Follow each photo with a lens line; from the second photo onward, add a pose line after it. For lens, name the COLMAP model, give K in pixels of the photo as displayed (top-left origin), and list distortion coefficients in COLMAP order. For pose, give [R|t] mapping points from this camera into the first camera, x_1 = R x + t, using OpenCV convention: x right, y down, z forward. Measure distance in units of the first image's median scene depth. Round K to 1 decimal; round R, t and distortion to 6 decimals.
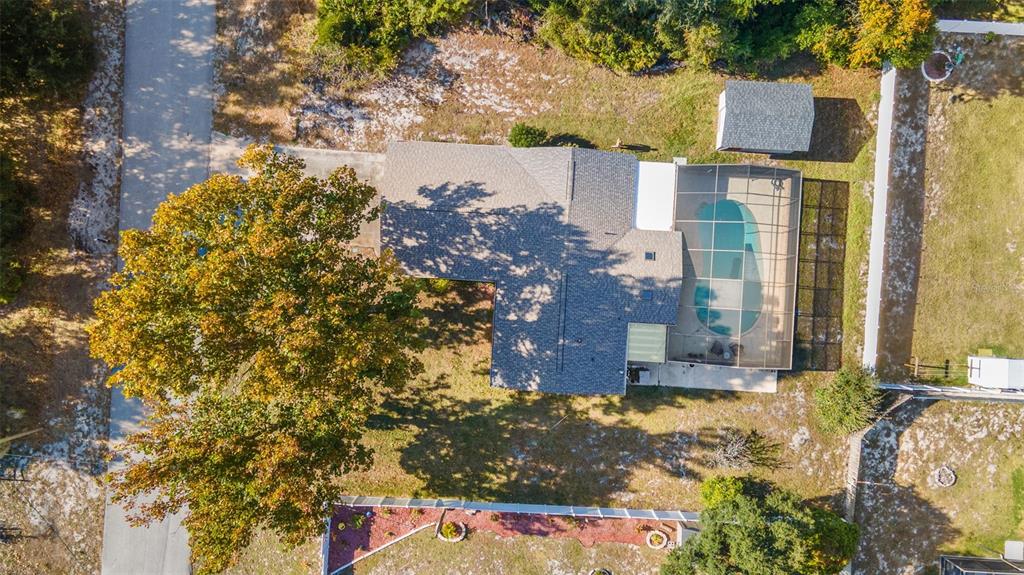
lens RADIAL K [[744.8, 0, 512.0], [0, 744.8, 287.5], [0, 0, 1]] dist [0.039045, 0.005989]
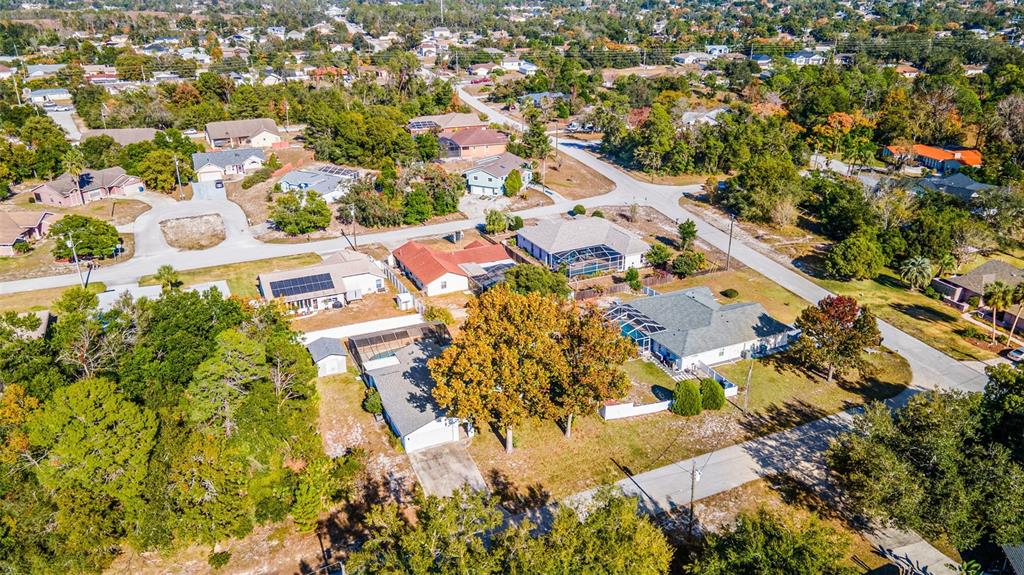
lens RADIAL K [[744.8, 0, 512.0], [0, 744.8, 287.5], [0, 0, 1]] dist [0.039045, 0.005989]
pose [[-0.466347, -0.319133, 0.825030, -1.446228], [0.884587, -0.173630, 0.432849, -0.600082], [0.005114, 0.931669, 0.363273, 0.084590]]
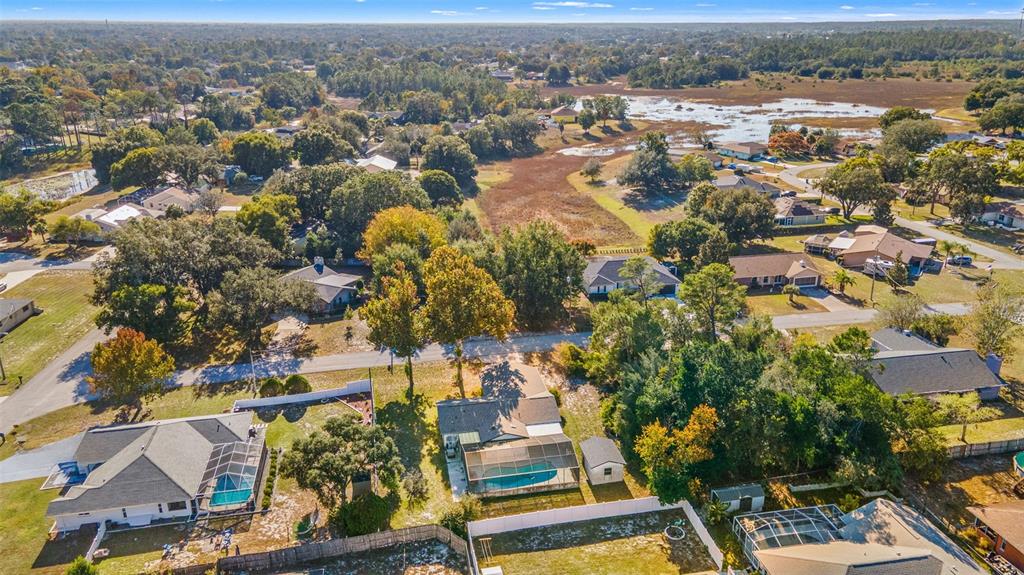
lens RADIAL K [[744.8, 0, 512.0], [0, 744.8, 287.5], [0, 0, 1]] dist [0.039045, 0.005989]
pose [[0.235338, 0.343717, -0.909107, 1.681265], [-0.971866, 0.092439, -0.216635, 0.320578], [0.009576, 0.934513, 0.355801, -0.037511]]
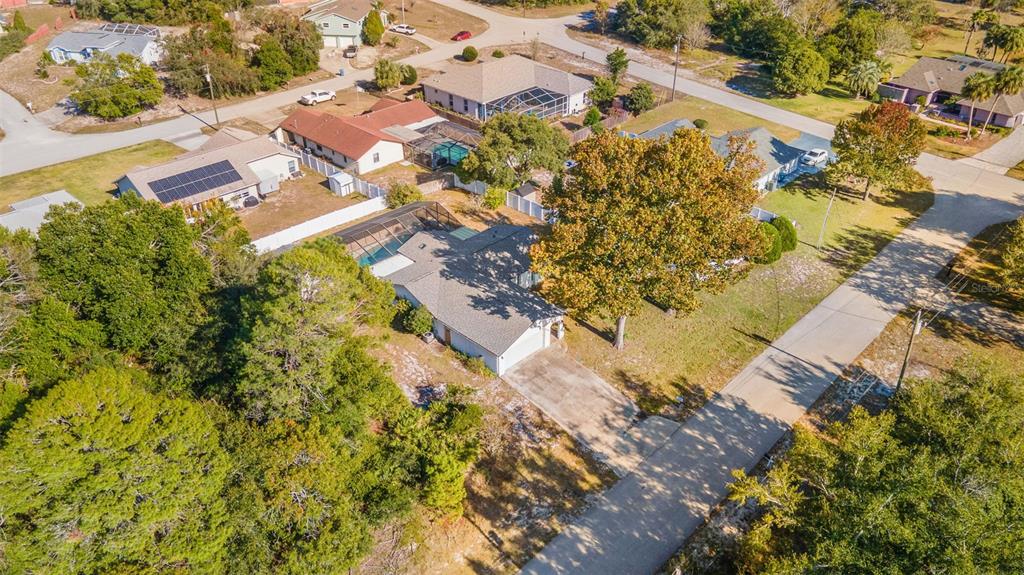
lens RADIAL K [[744.8, 0, 512.0], [0, 744.8, 287.5], [0, 0, 1]] dist [0.039045, 0.005989]
pose [[-0.746627, -0.341726, 0.570764, -0.782016], [0.665213, -0.391619, 0.635709, -0.852272], [0.006284, 0.854317, 0.519714, 0.258550]]
